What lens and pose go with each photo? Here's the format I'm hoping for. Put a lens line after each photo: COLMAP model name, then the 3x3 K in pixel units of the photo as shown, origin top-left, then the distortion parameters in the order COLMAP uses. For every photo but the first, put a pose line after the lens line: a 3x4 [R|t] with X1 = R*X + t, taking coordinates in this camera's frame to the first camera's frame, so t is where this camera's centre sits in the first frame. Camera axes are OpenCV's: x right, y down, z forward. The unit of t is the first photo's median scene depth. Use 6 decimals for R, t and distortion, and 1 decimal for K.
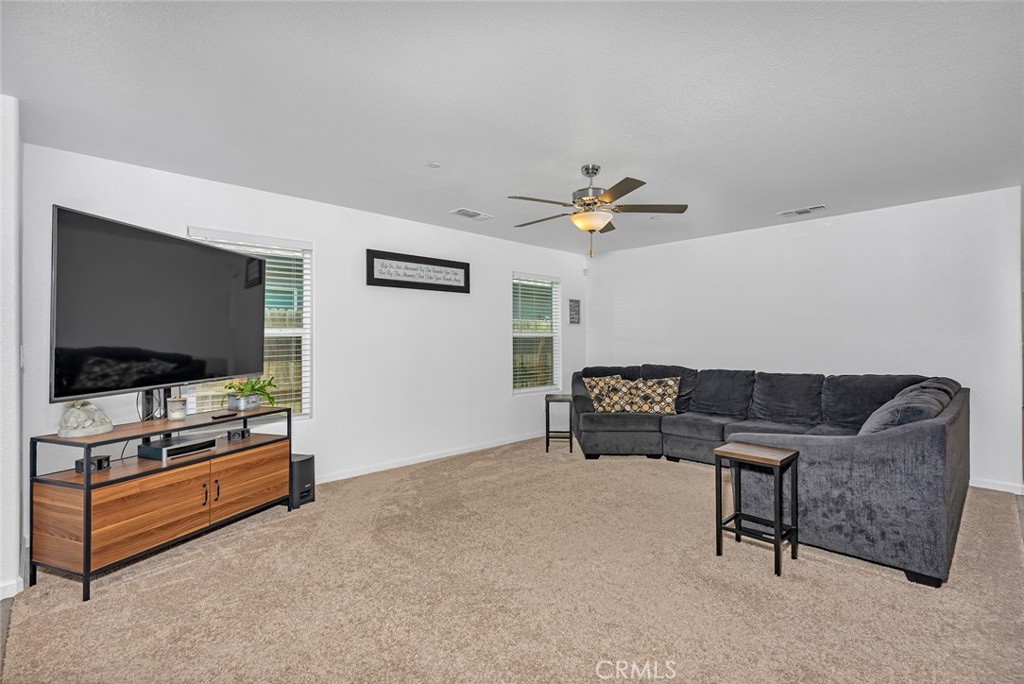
lens RADIAL K [[469.5, 0, 512.8], [0, 469.5, 339.0], [0, 0, 1]] dist [-0.012020, 0.004909]
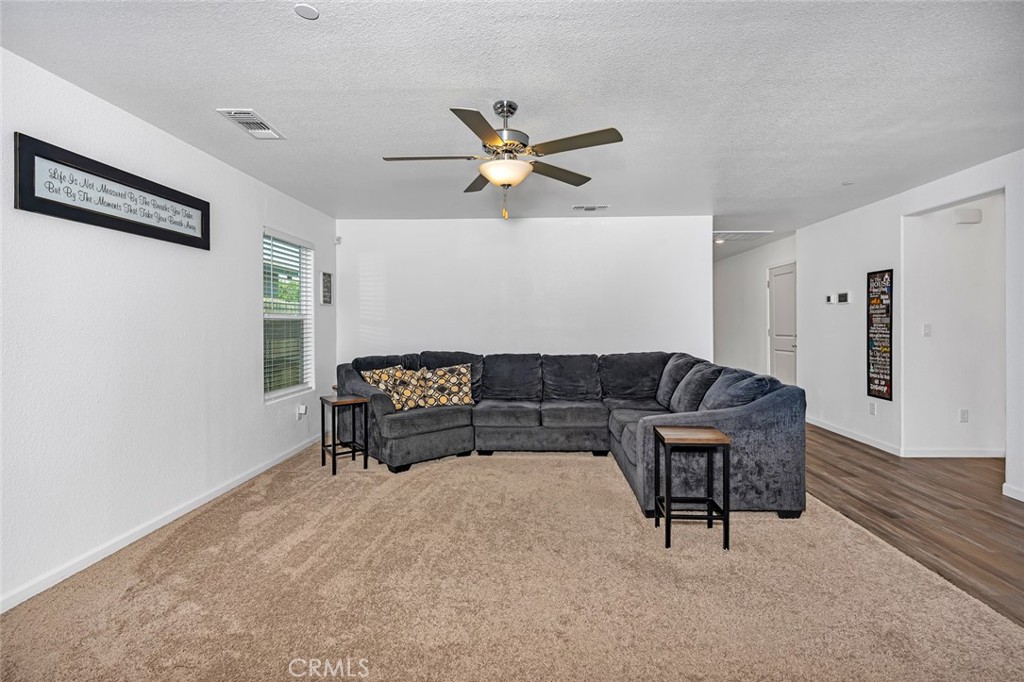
lens RADIAL K [[469.5, 0, 516.8], [0, 469.5, 324.5], [0, 0, 1]] dist [-0.012020, 0.004909]
pose [[0.726654, -0.000495, 0.687003, -0.242734], [-0.000435, 0.999999, 0.001181, 0.002161], [-0.687003, -0.001157, 0.726654, 0.280015]]
